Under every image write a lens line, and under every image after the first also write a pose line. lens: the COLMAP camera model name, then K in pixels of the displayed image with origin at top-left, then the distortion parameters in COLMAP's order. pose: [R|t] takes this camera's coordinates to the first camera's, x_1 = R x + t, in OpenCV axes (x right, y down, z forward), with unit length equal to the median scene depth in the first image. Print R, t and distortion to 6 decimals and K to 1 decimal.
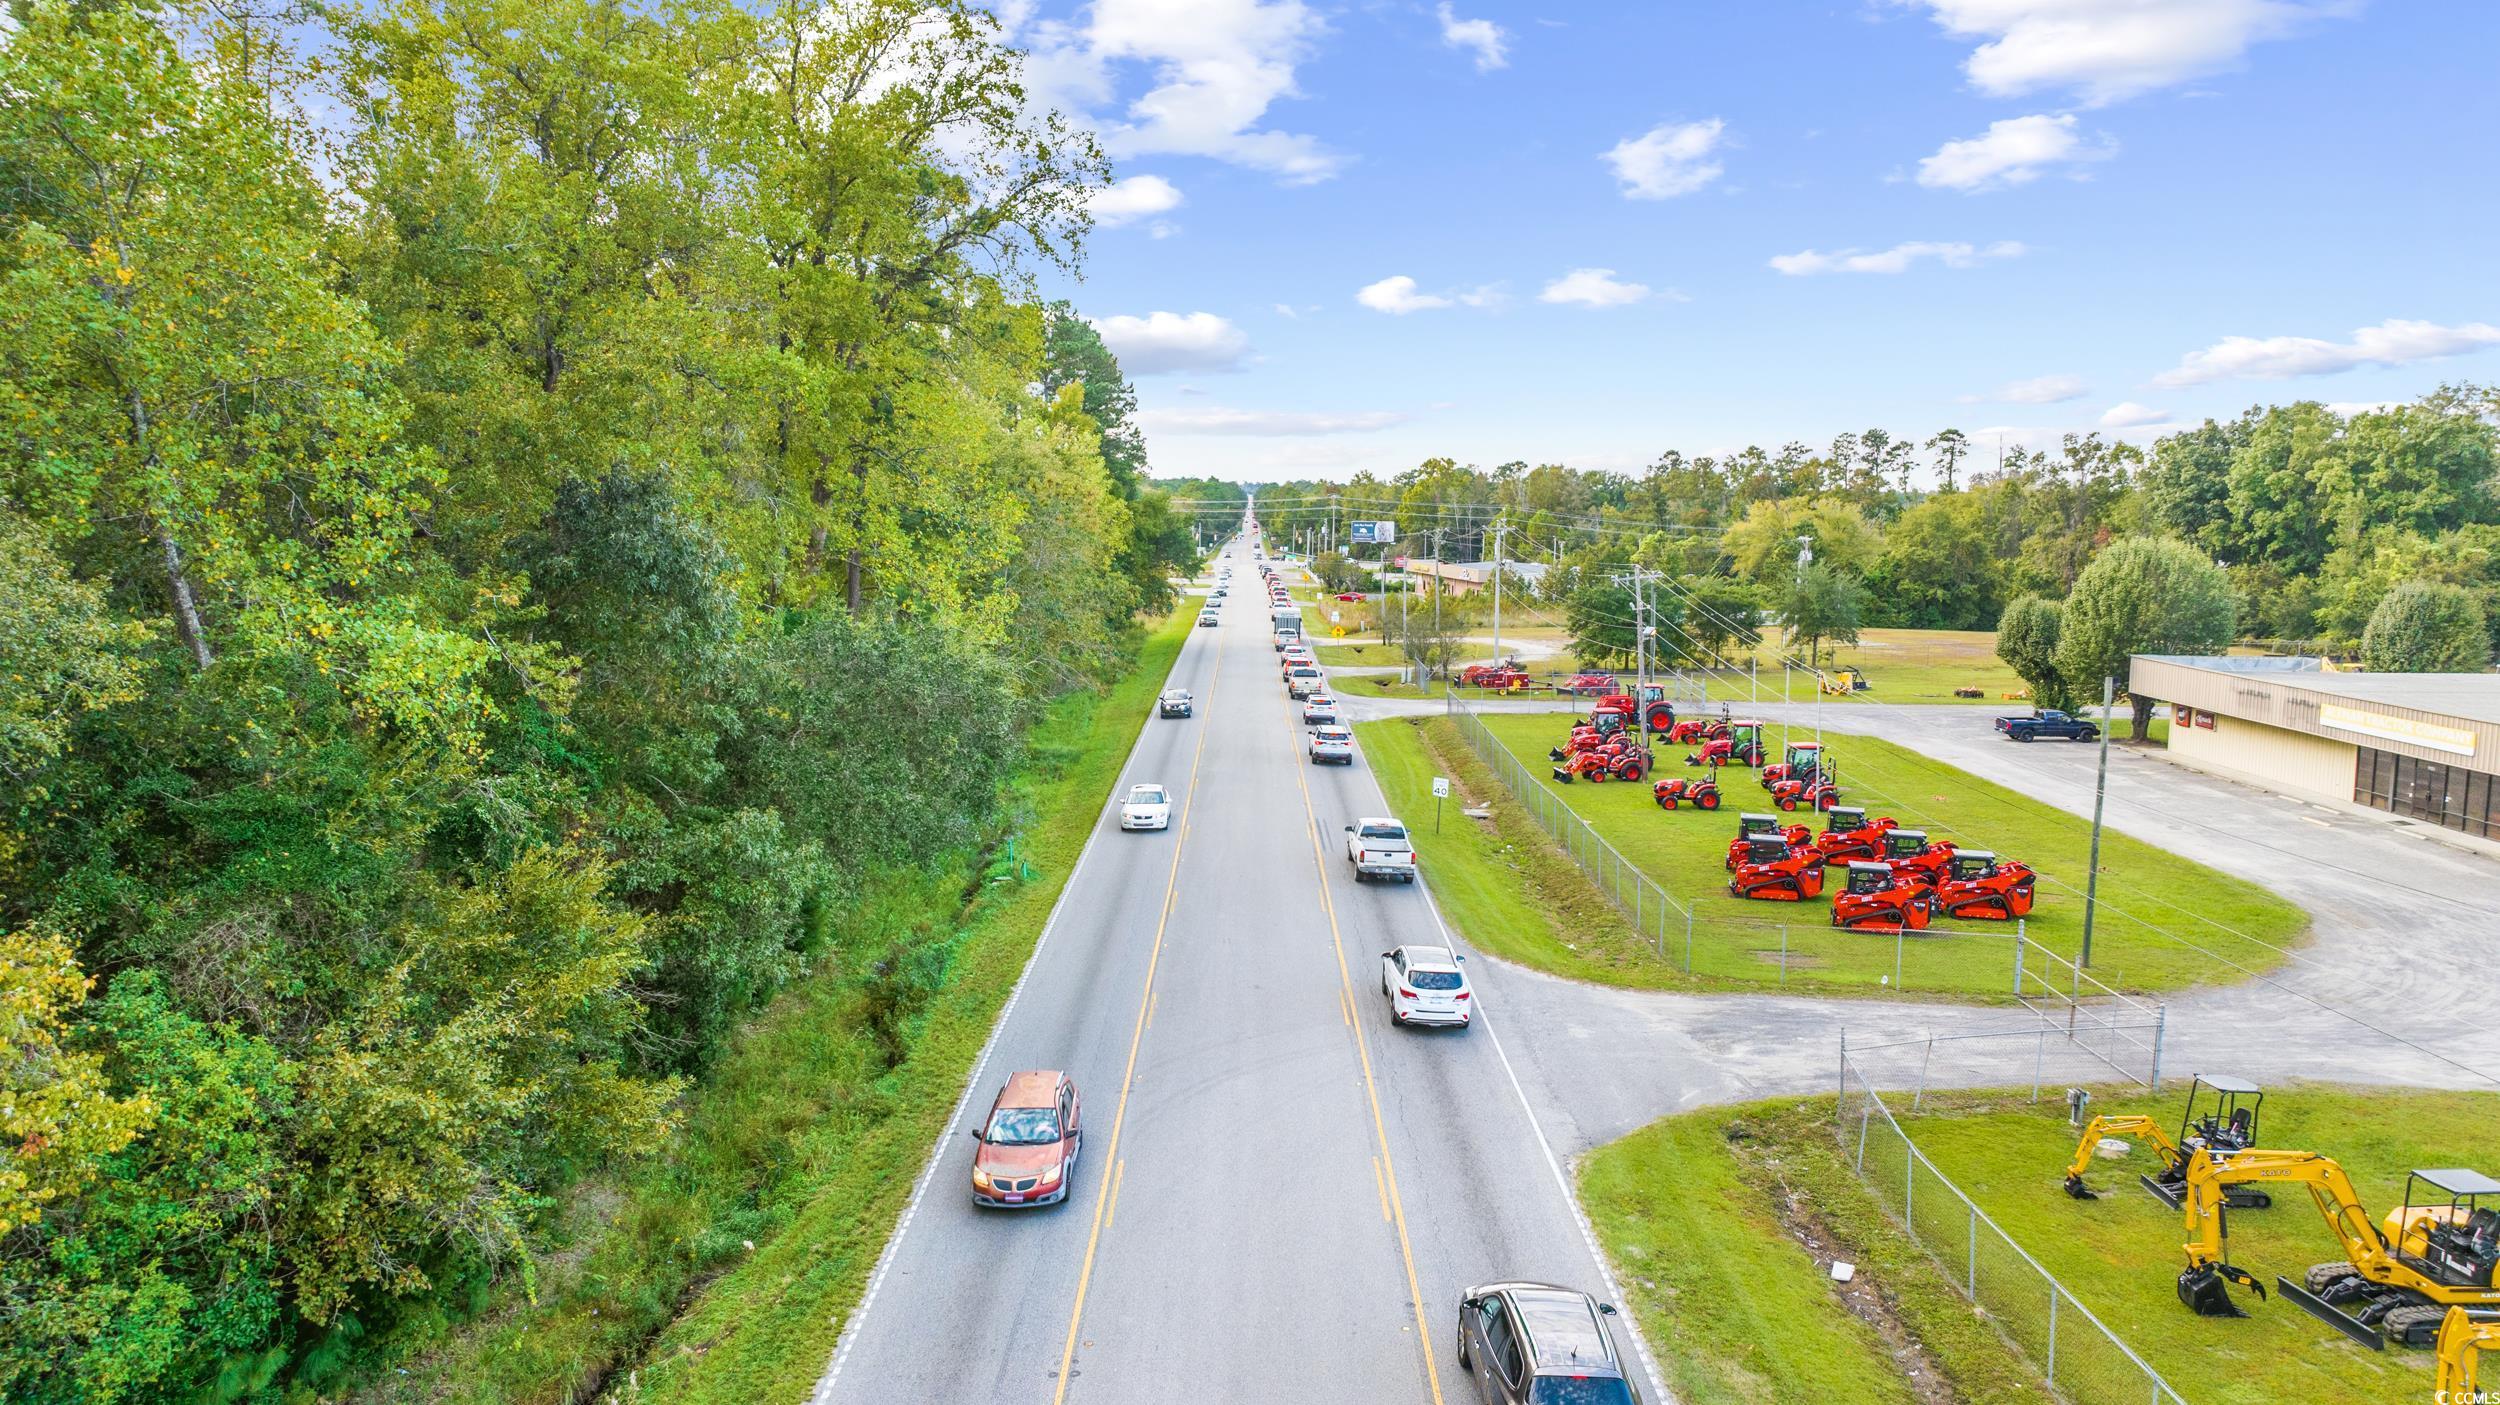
lens RADIAL K [[1748.8, 0, 1253.9], [0, 1748.8, 688.8], [0, 0, 1]] dist [-0.011349, -0.010540]
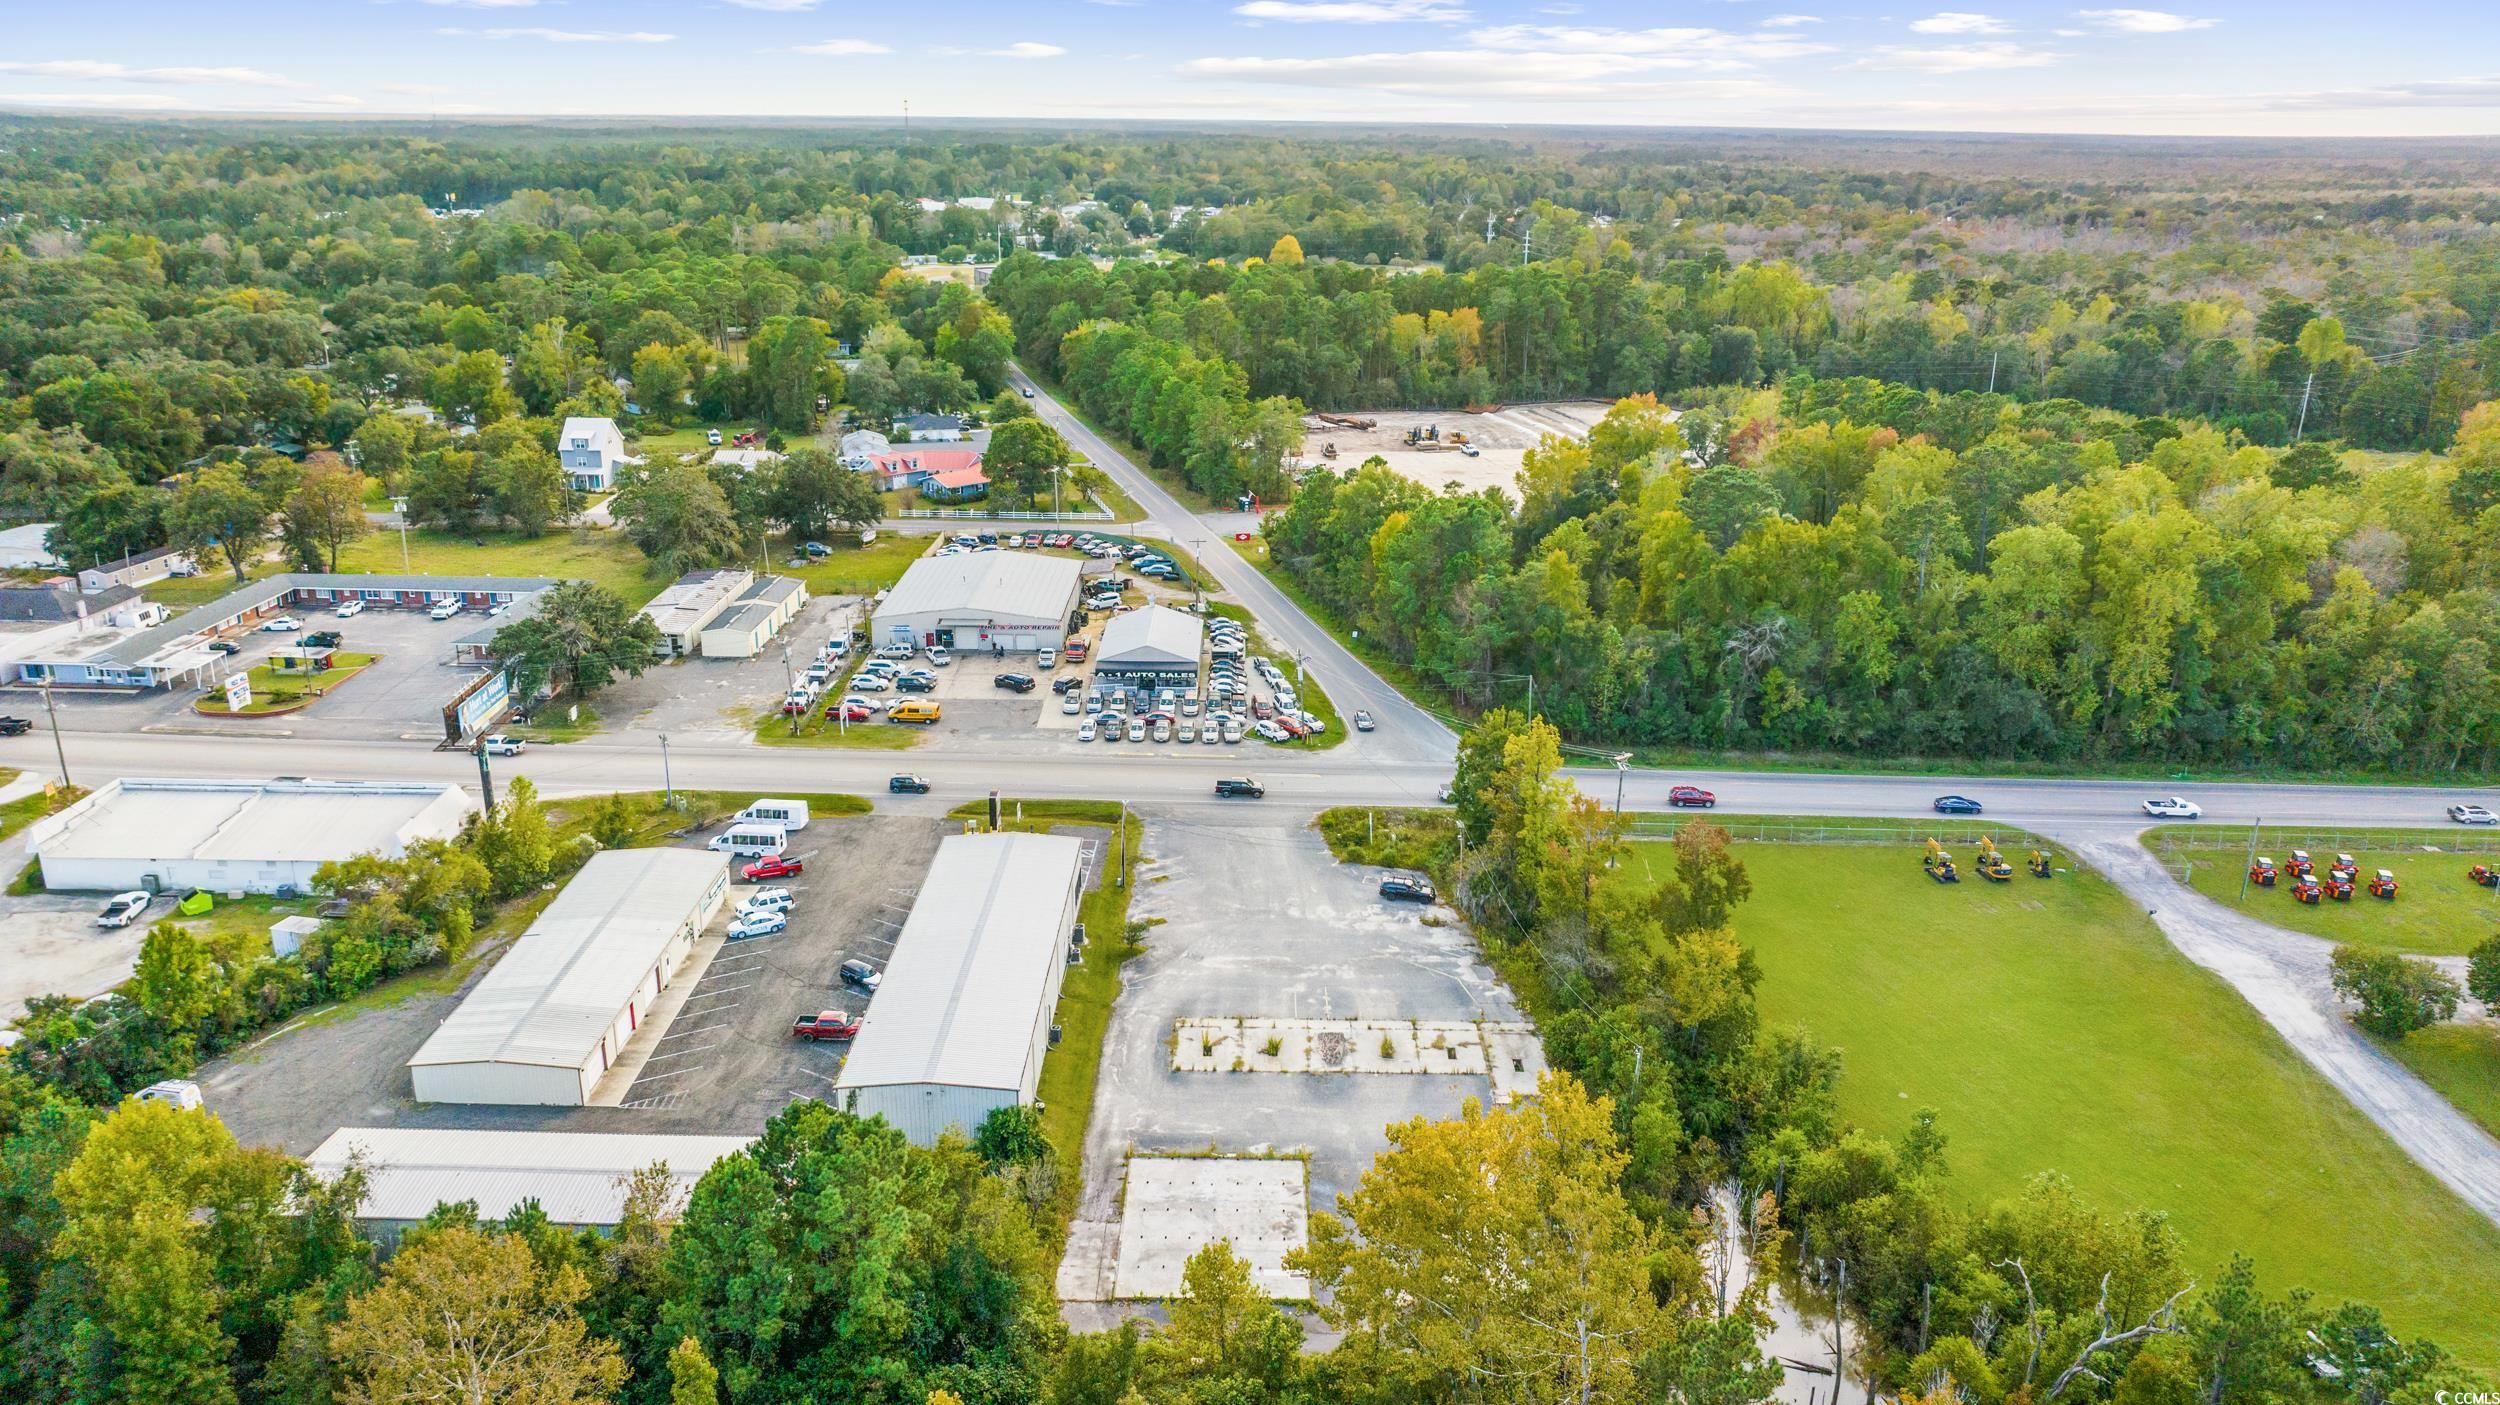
lens RADIAL K [[1748.8, 0, 1253.9], [0, 1748.8, 688.8], [0, 0, 1]] dist [-0.011349, -0.010540]
pose [[-0.008085, 0.302986, -0.952961, 5.084907], [-0.119311, 0.945892, 0.301751, -1.430267], [0.992824, 0.116139, 0.028502, -1.434908]]
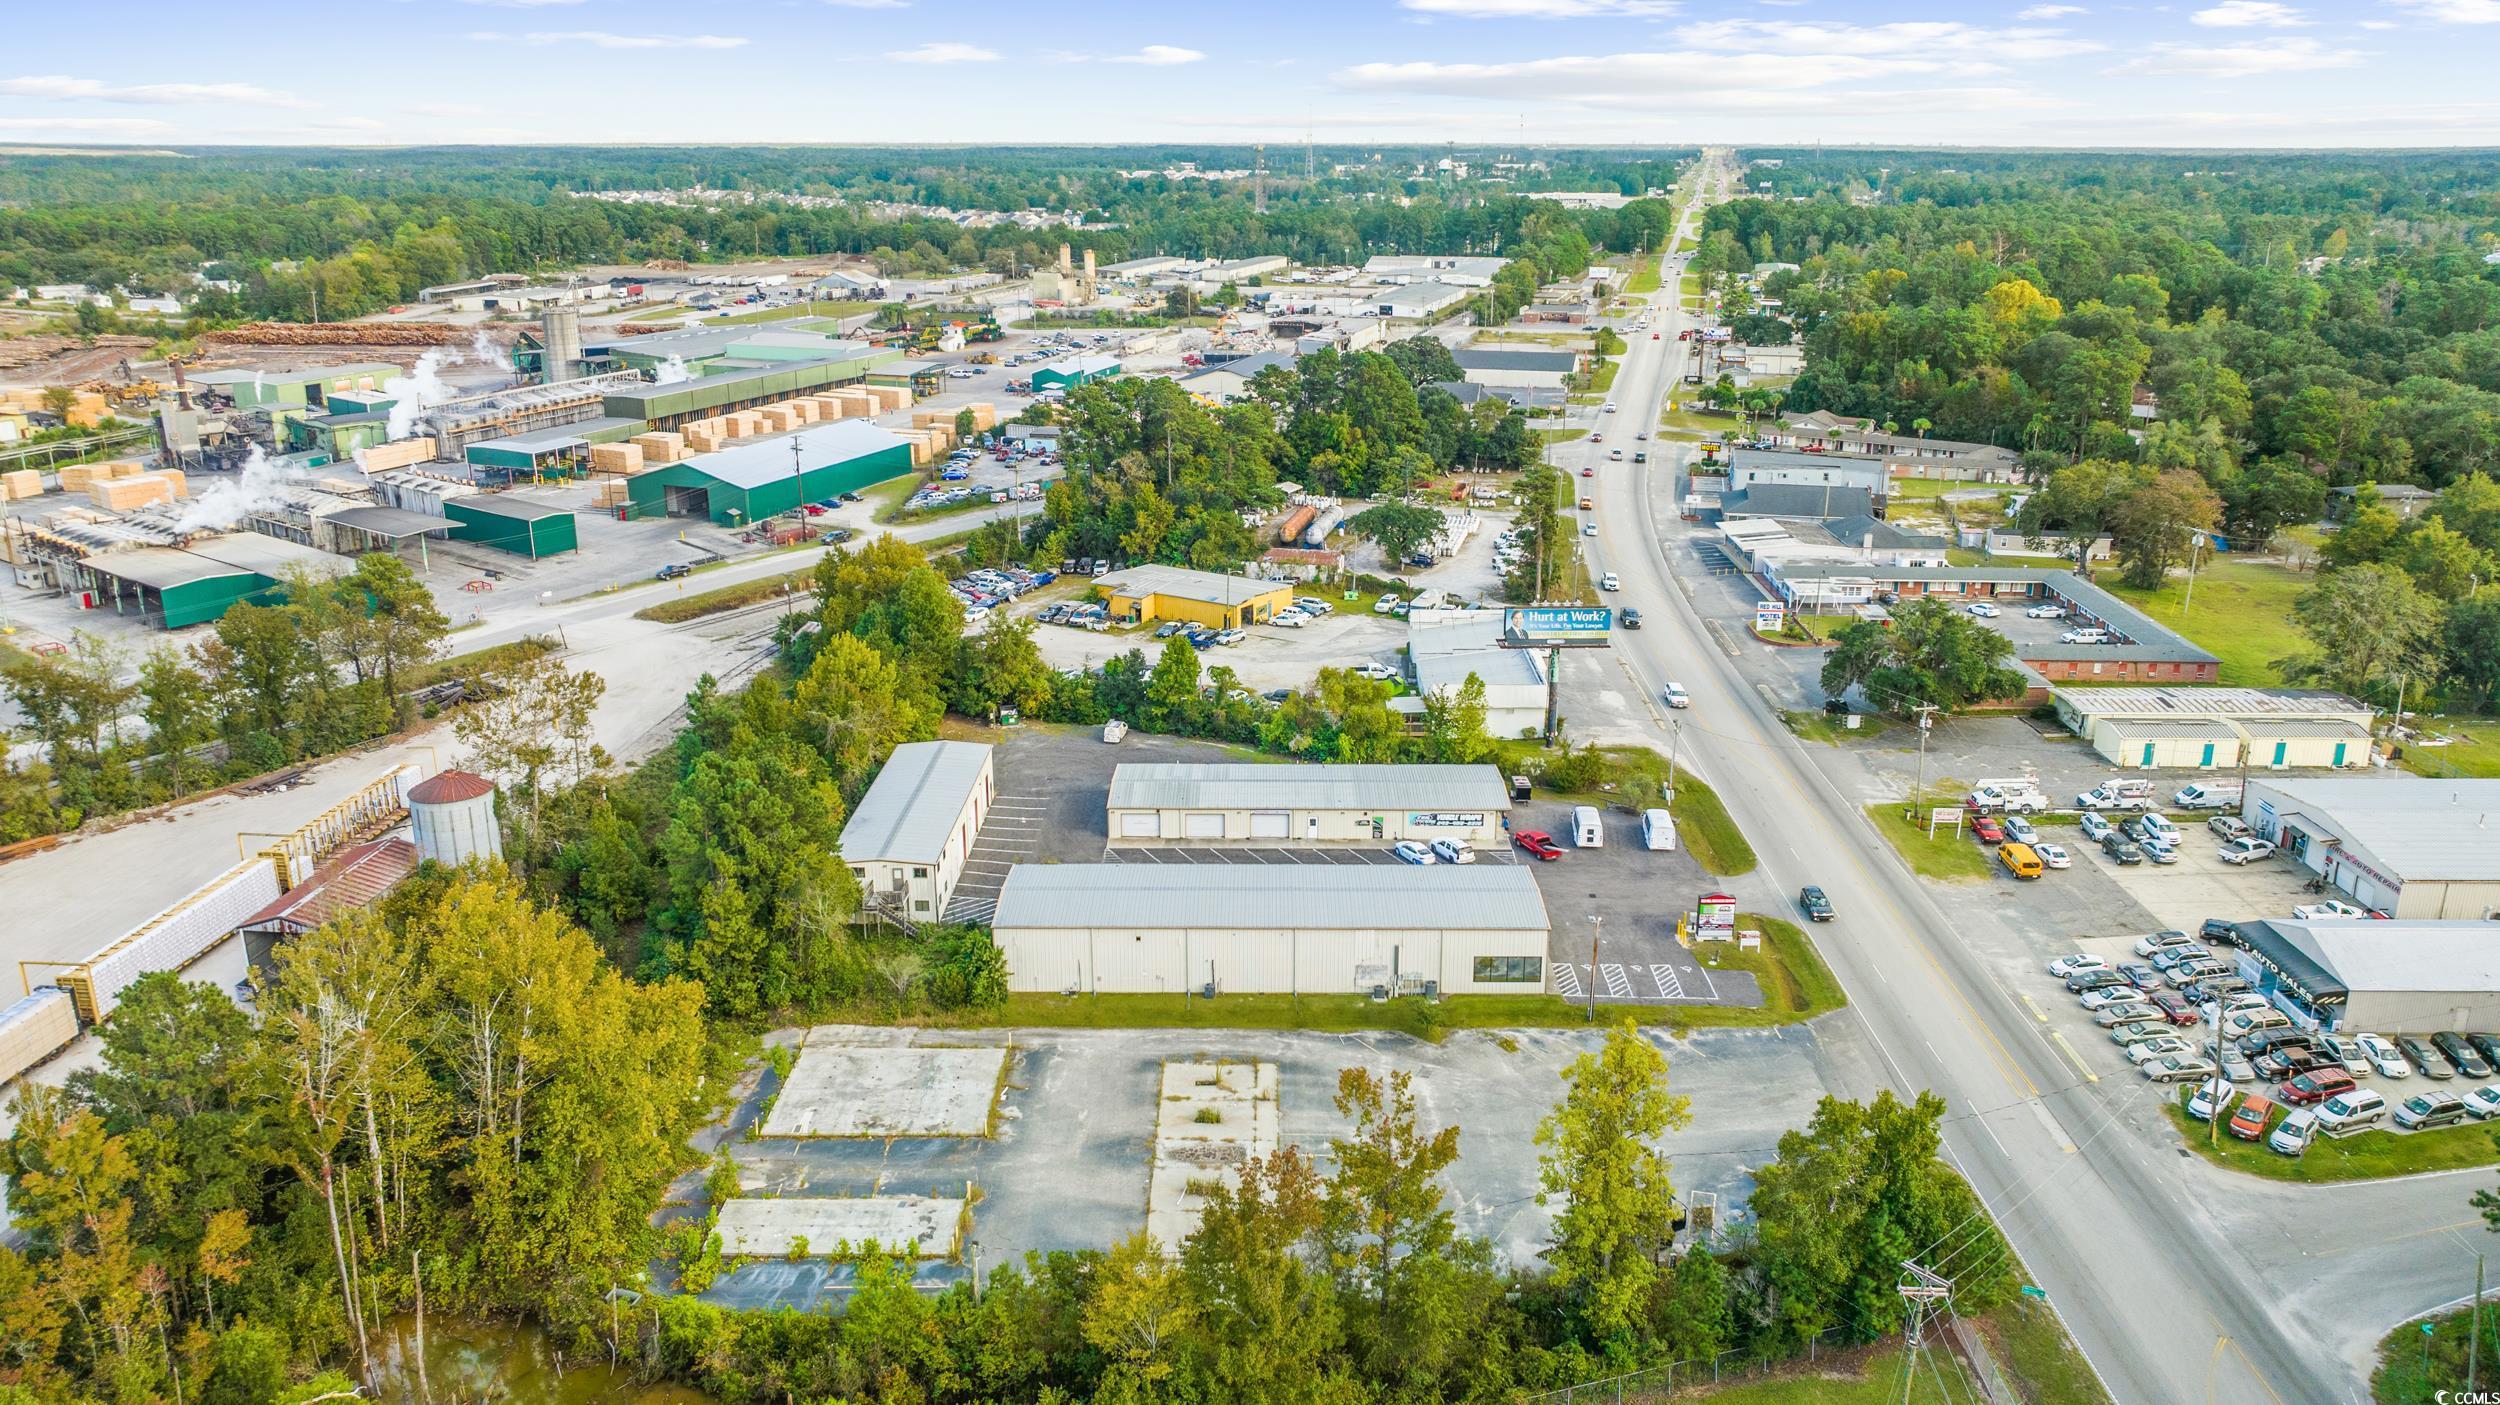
lens RADIAL K [[1801.4, 0, 1254.8], [0, 1801.4, 699.7], [0, 0, 1]] dist [-0.021811, 0.000477]
pose [[-0.999895, -0.013020, 0.006296, 1.501272], [-0.009419, 0.916589, 0.399719, -1.677689], [-0.010976, 0.399618, -0.916616, 1.740243]]
